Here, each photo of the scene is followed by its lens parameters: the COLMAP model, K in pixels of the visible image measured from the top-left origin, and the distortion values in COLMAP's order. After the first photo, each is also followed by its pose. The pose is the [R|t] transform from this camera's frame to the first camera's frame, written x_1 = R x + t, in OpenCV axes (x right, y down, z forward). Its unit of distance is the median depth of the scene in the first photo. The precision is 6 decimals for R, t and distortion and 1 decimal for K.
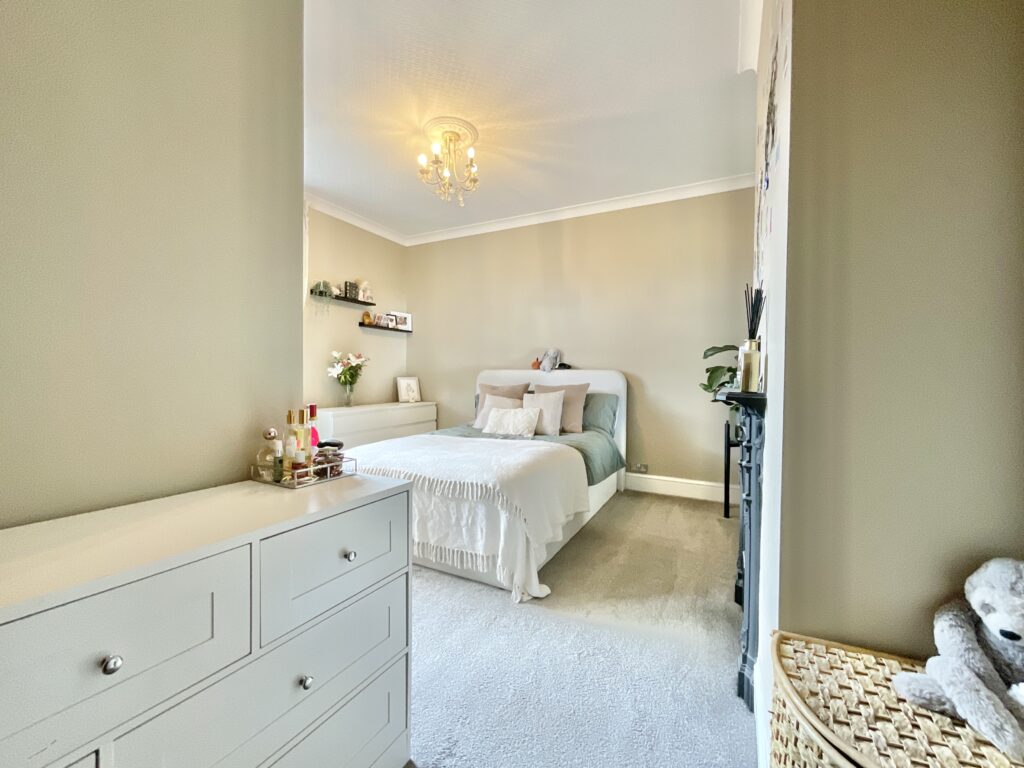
lens RADIAL K [[422.5, 0, 512.0], [0, 422.5, 384.0], [0, 0, 1]] dist [-0.000099, -0.000005]
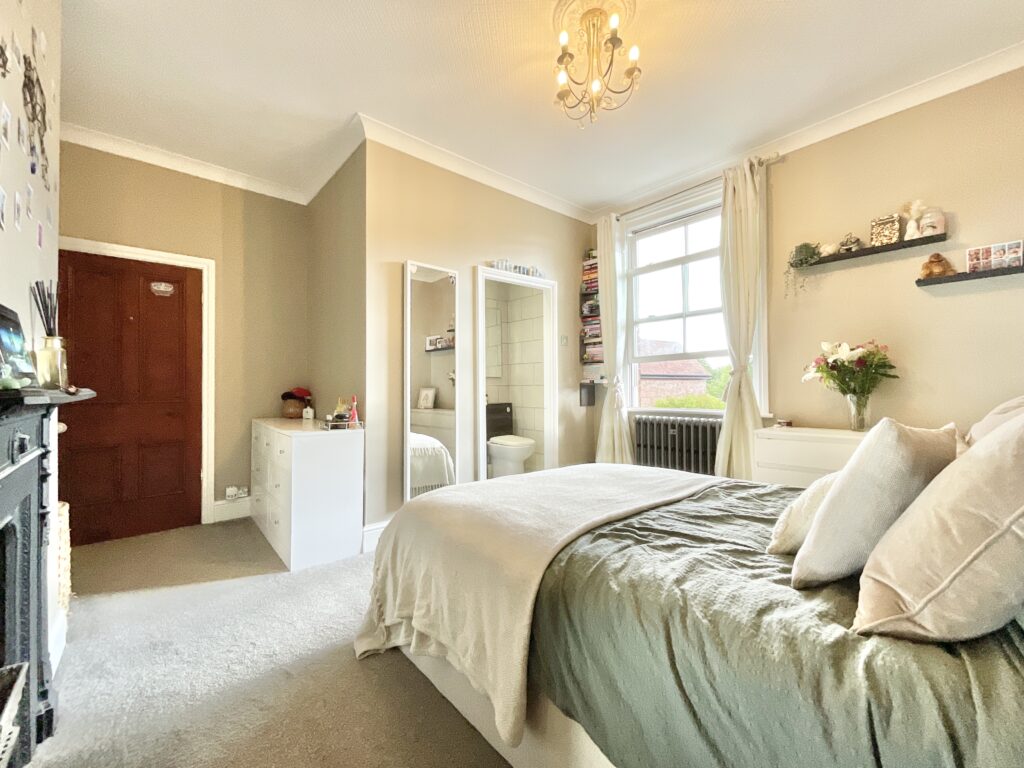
lens RADIAL K [[422.5, 0, 512.0], [0, 422.5, 384.0], [0, 0, 1]] dist [-0.000099, -0.000005]
pose [[-0.364523, -0.021914, -0.930936, 0.294980], [-0.020359, 0.999672, -0.015561, -0.003072], [0.930972, 0.013280, -0.364850, 0.735713]]
